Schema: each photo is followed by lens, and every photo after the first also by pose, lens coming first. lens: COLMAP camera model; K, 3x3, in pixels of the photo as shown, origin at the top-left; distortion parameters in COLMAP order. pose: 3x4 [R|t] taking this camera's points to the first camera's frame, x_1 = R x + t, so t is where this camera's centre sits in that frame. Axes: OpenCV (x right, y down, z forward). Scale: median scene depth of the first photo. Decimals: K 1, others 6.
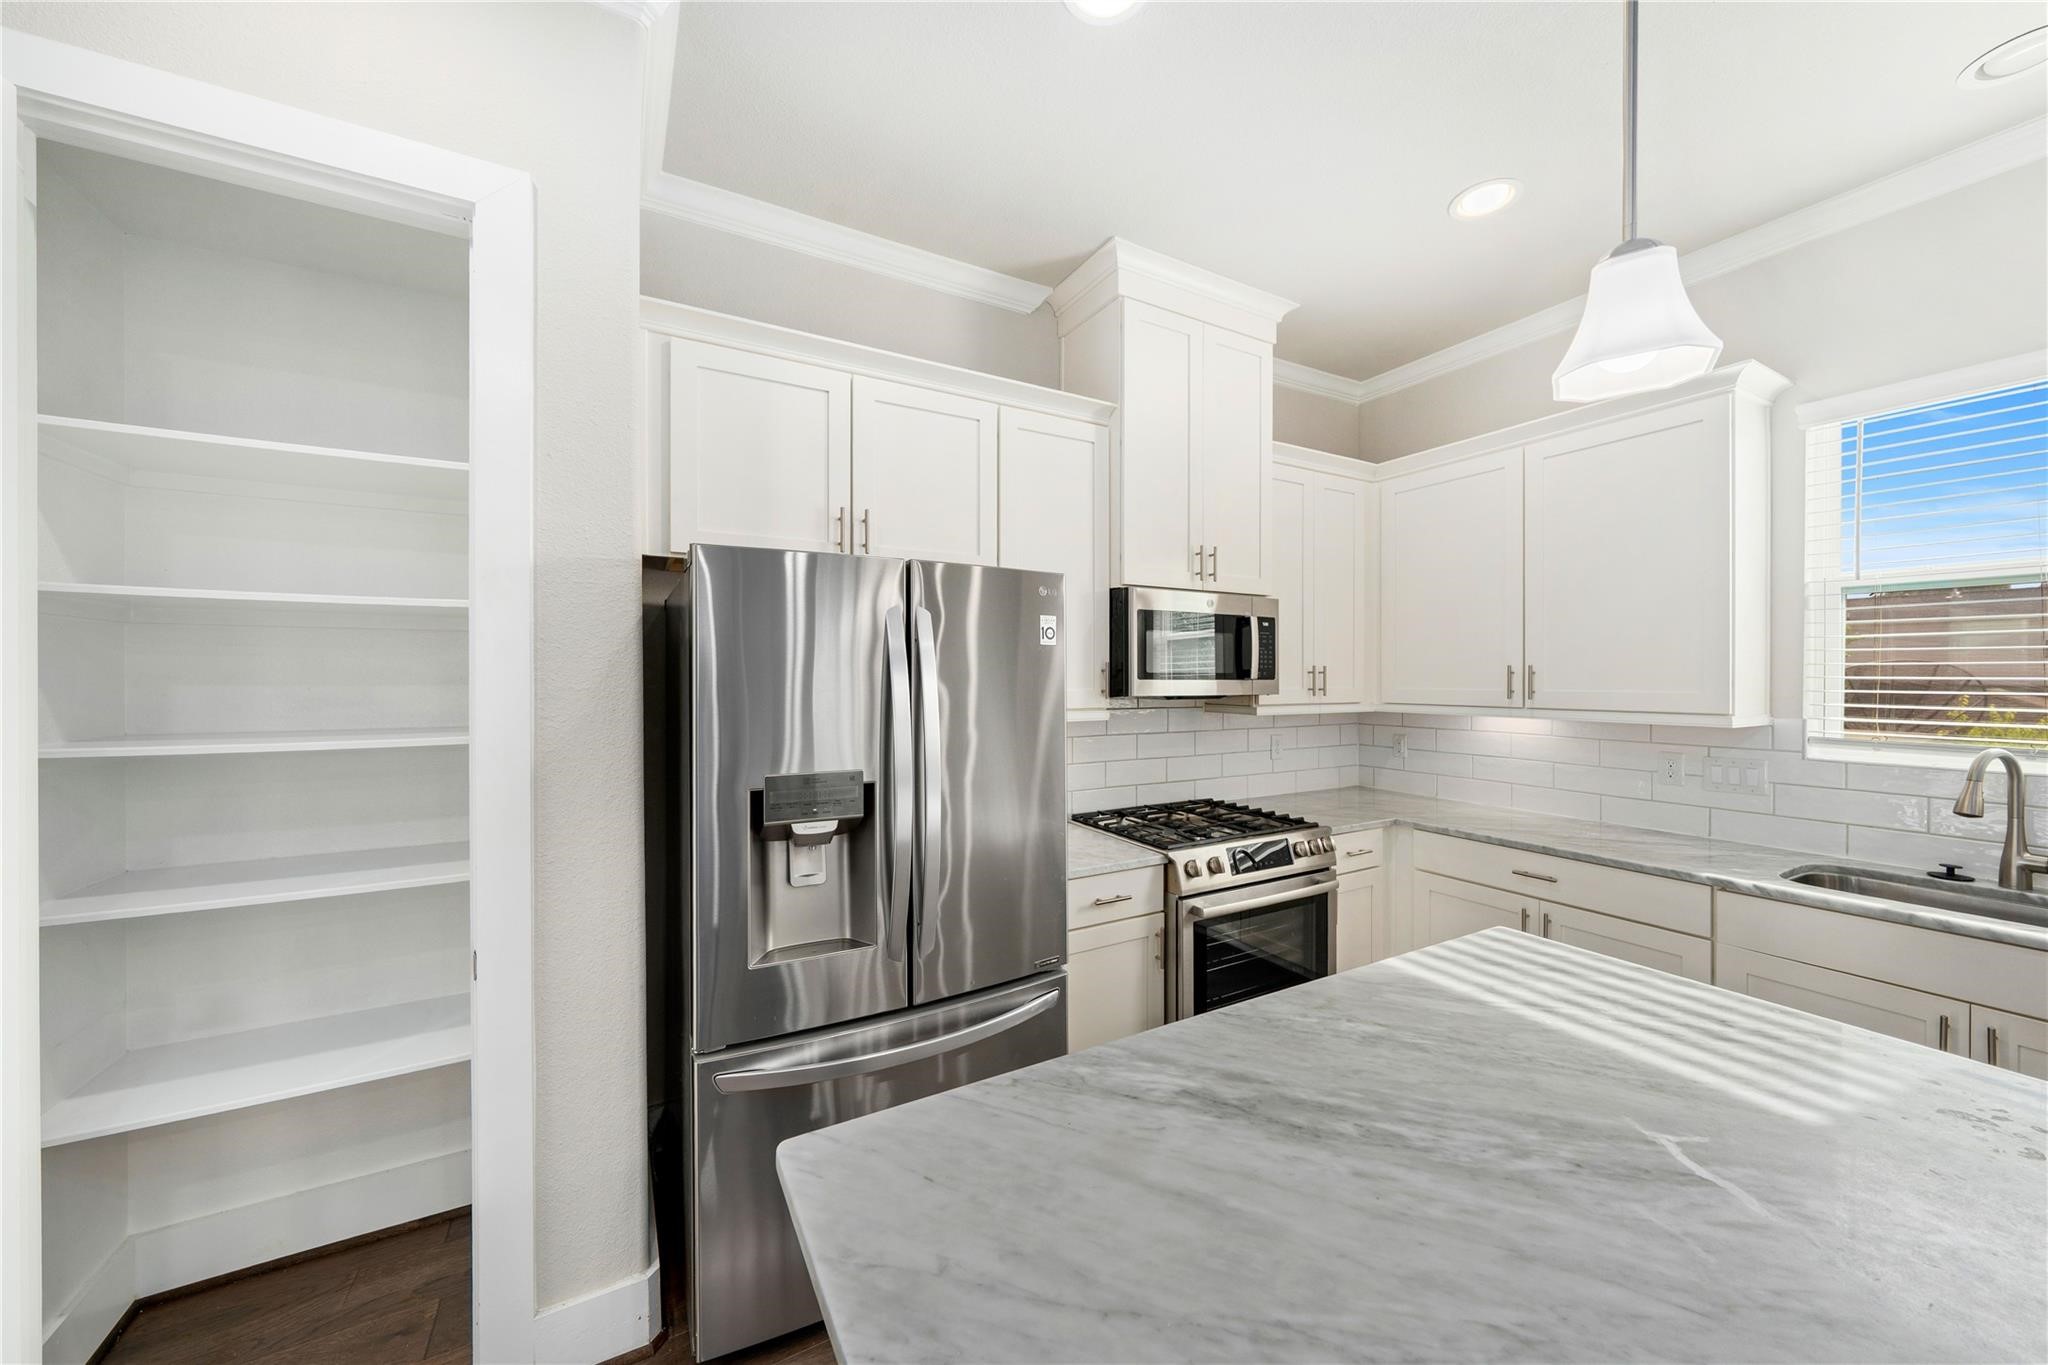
lens RADIAL K [[711.5, 0, 1033.5], [0, 711.5, 679.7], [0, 0, 1]] dist [0.004693, 0.000344]
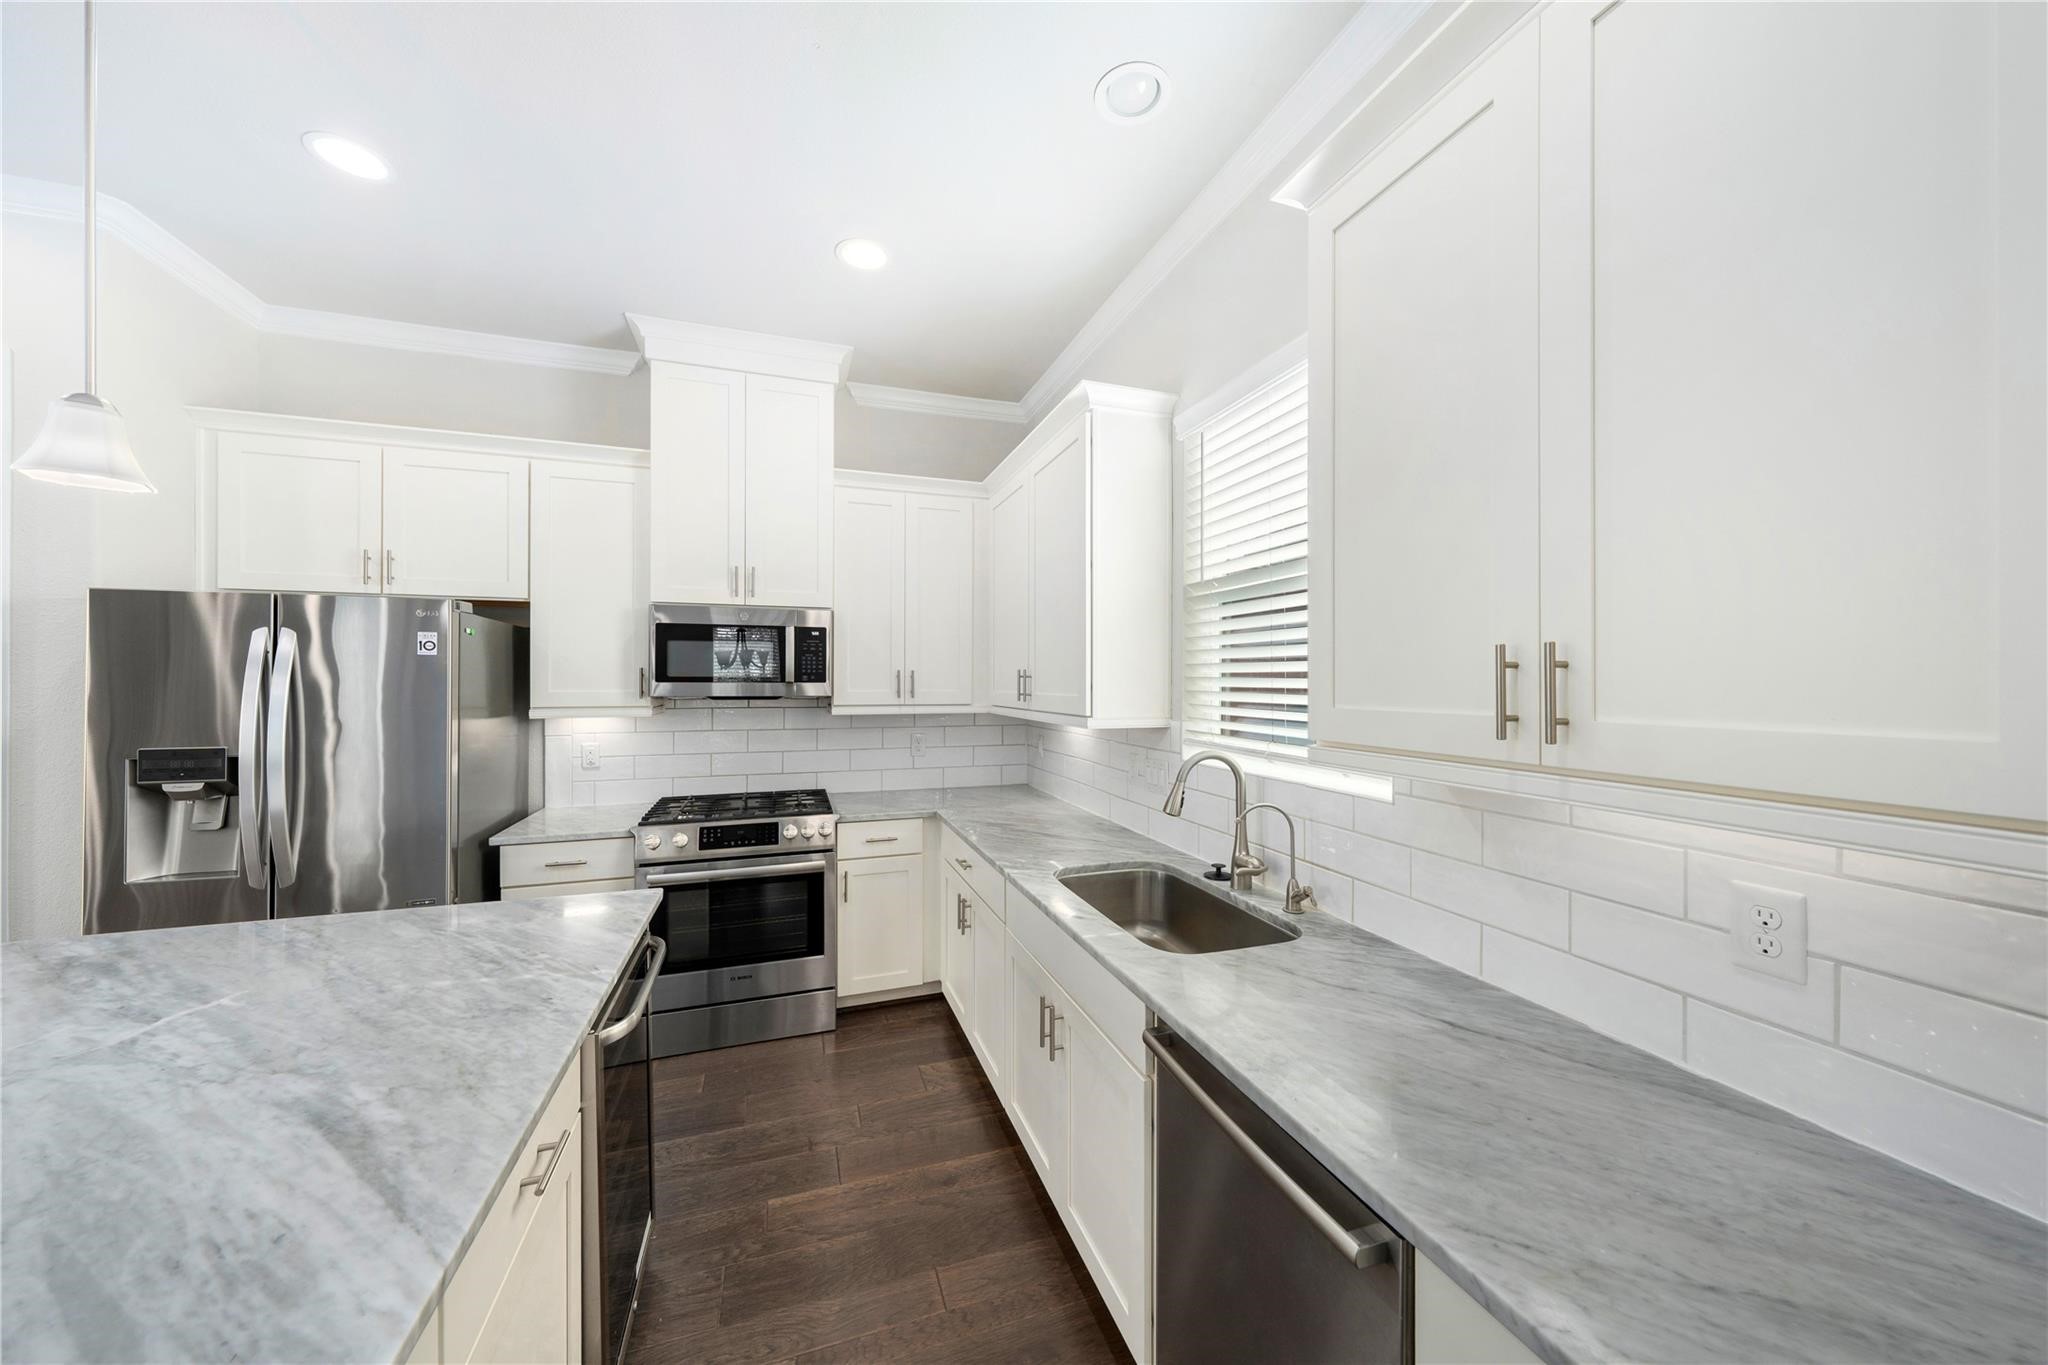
lens RADIAL K [[711.5, 0, 1040.4], [0, 711.5, 678.8], [0, 0, 1]] dist [0.004693, 0.000344]
pose [[0.979917, -0.000973, -0.199404, 0.940513], [-0.000562, 0.999971, -0.007642, 0.002507], [0.199406, 0.007600, 0.979887, -0.027277]]
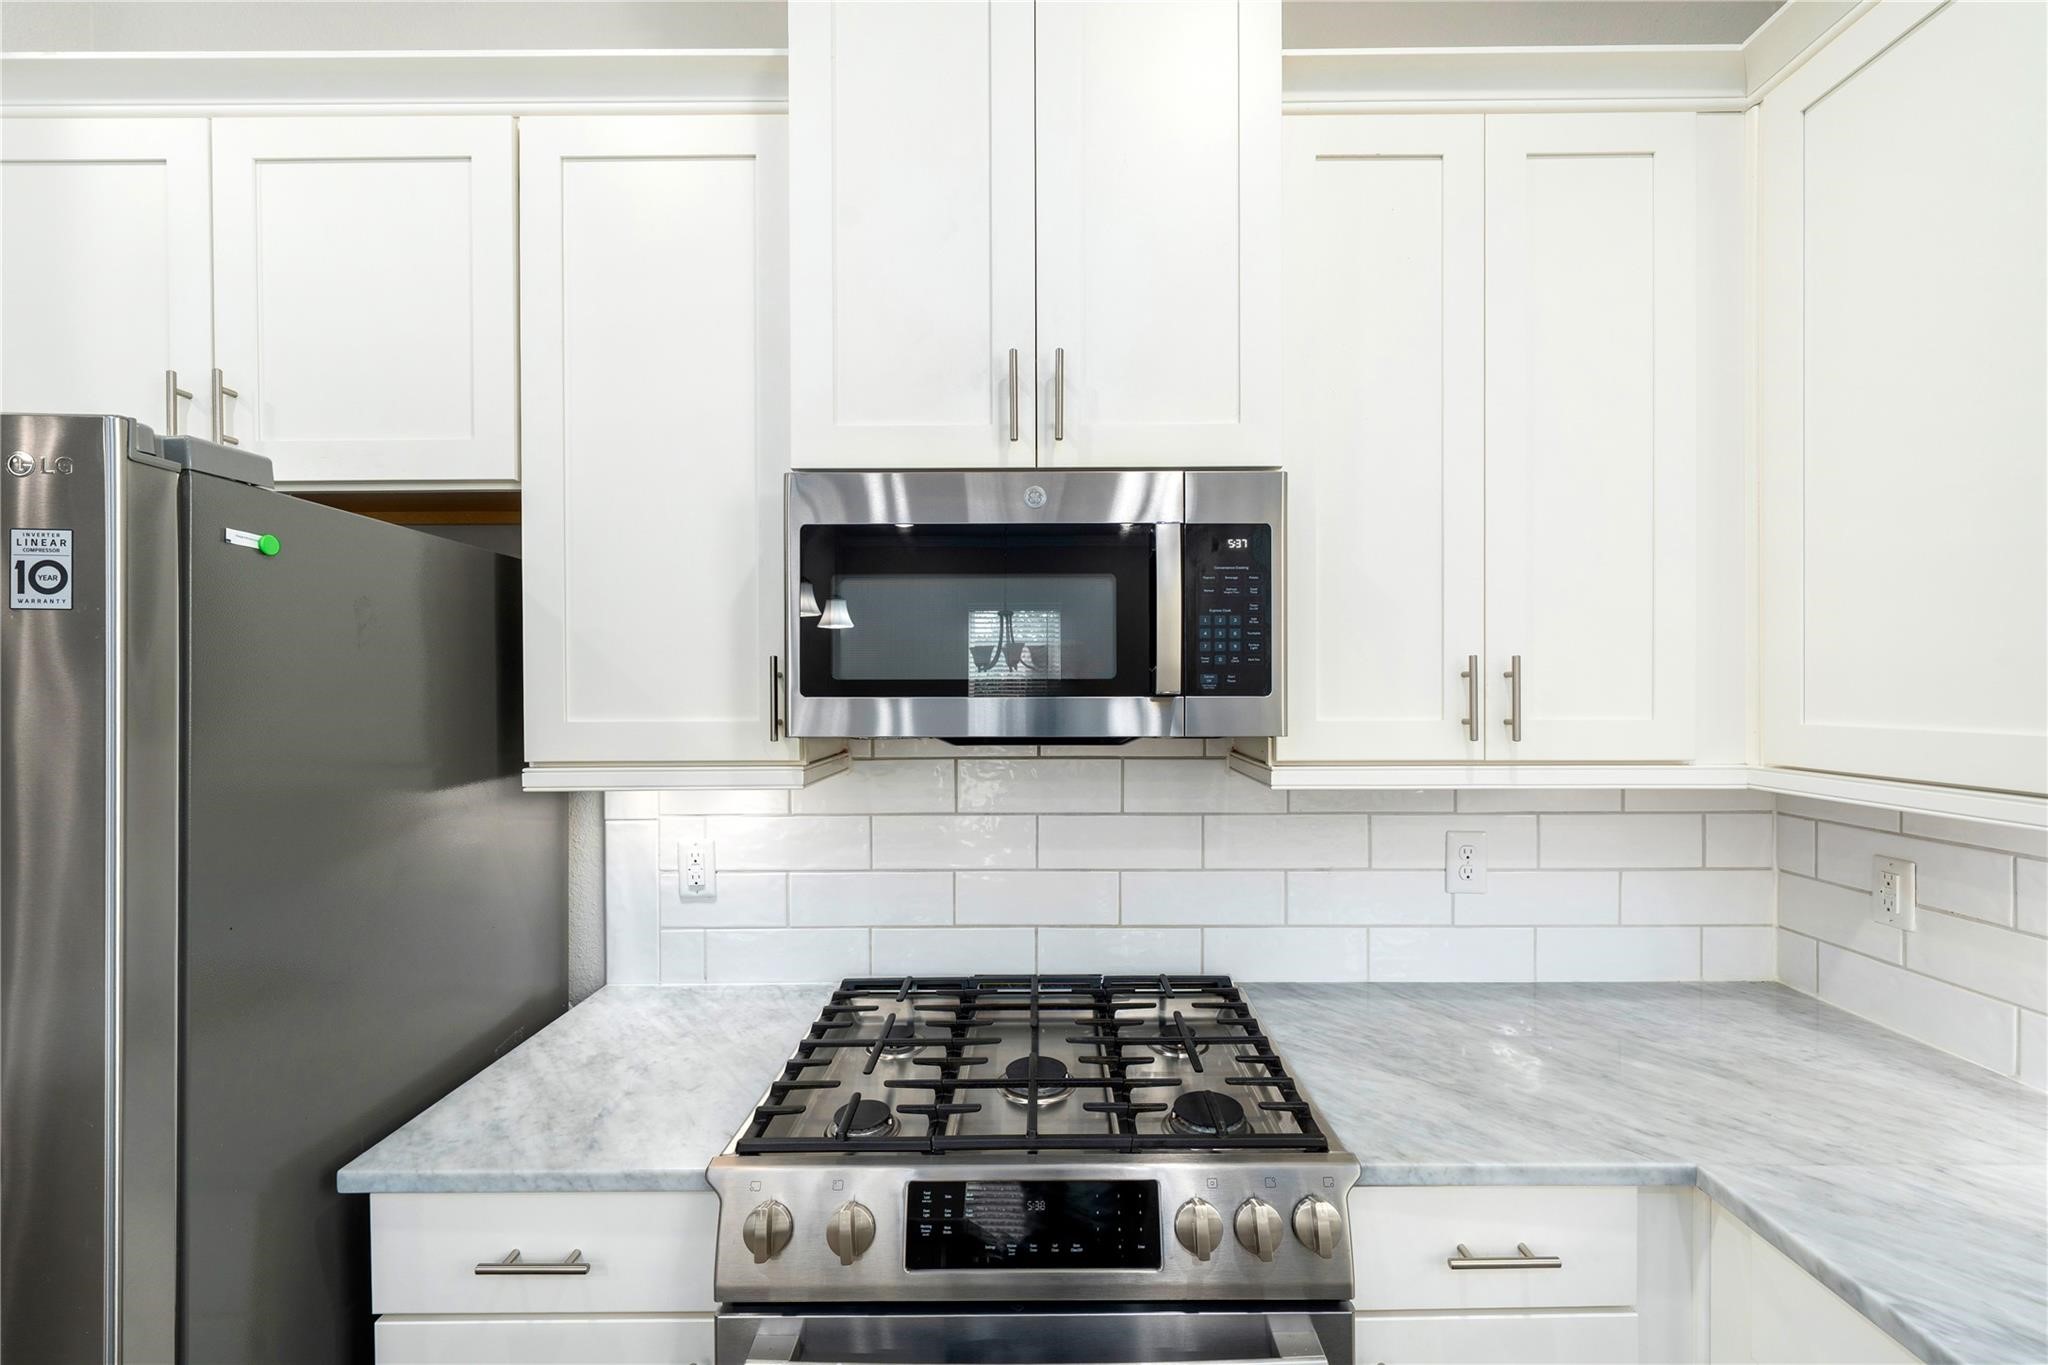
lens RADIAL K [[857.5, 0, 1076.1], [0, 857.5, 686.2], [0, 0, 1]] dist [0.002711, 0.000543]
pose [[0.871865, -0.006822, -0.489698, 0.492896], [0.003966, 0.999969, -0.006868, -0.002177], [0.489730, 0.004046, 0.871865, 0.603512]]
